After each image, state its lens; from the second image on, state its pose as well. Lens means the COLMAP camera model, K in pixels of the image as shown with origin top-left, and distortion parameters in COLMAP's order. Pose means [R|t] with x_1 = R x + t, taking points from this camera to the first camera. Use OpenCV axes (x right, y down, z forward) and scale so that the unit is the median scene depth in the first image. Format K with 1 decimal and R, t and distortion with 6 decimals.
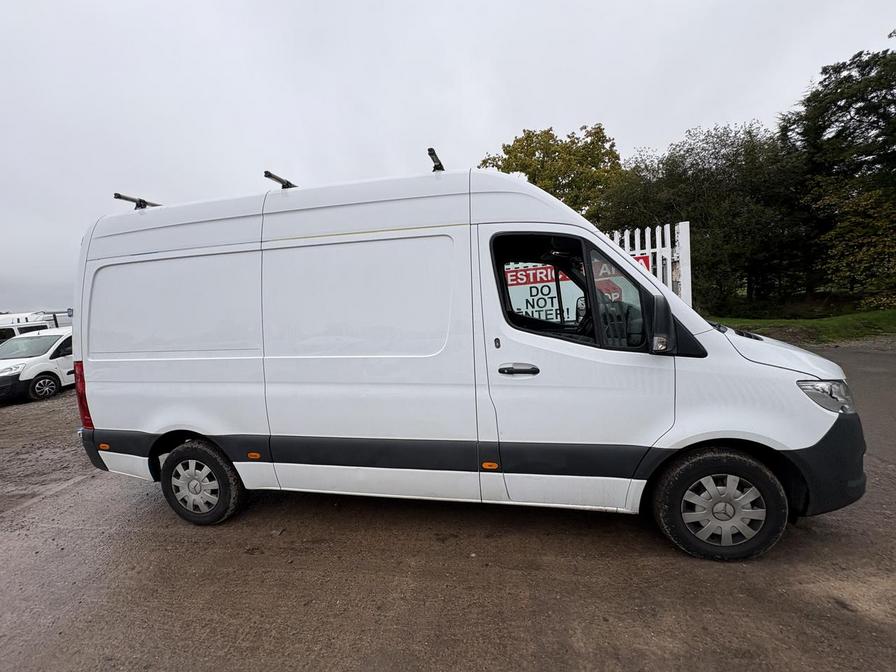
lens RADIAL K [[354.9, 0, 447.3], [0, 354.9, 334.2], [0, 0, 1]] dist [-0.002328, 0.000077]
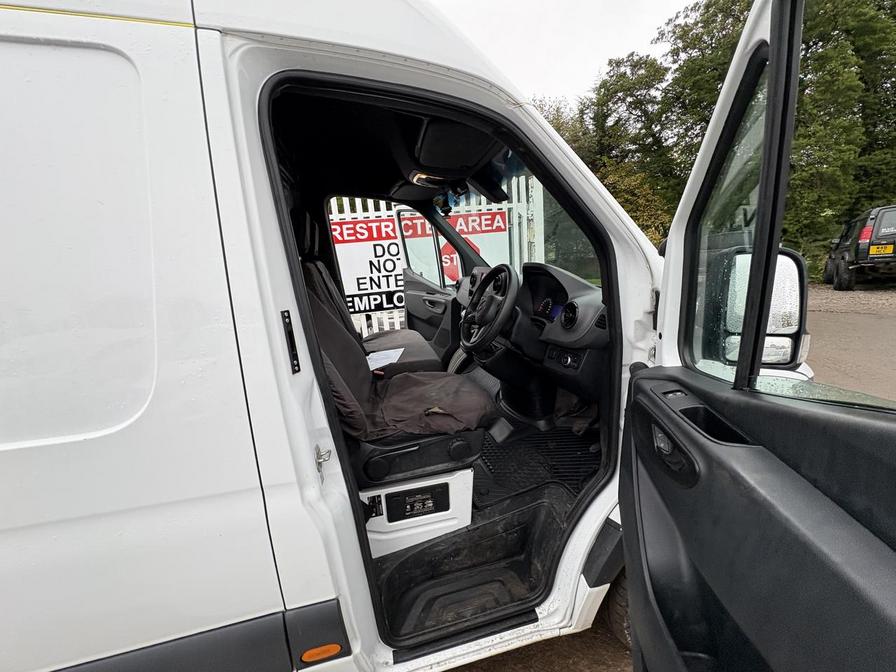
lens RADIAL K [[354.9, 0, 449.6], [0, 354.9, 338.0], [0, 0, 1]] dist [-0.002328, 0.000077]
pose [[0.904588, -0.088495, 0.417001, 0.041792], [0.040050, 0.991531, 0.123541, -0.020121], [-0.424402, -0.095052, 0.900471, 0.209803]]
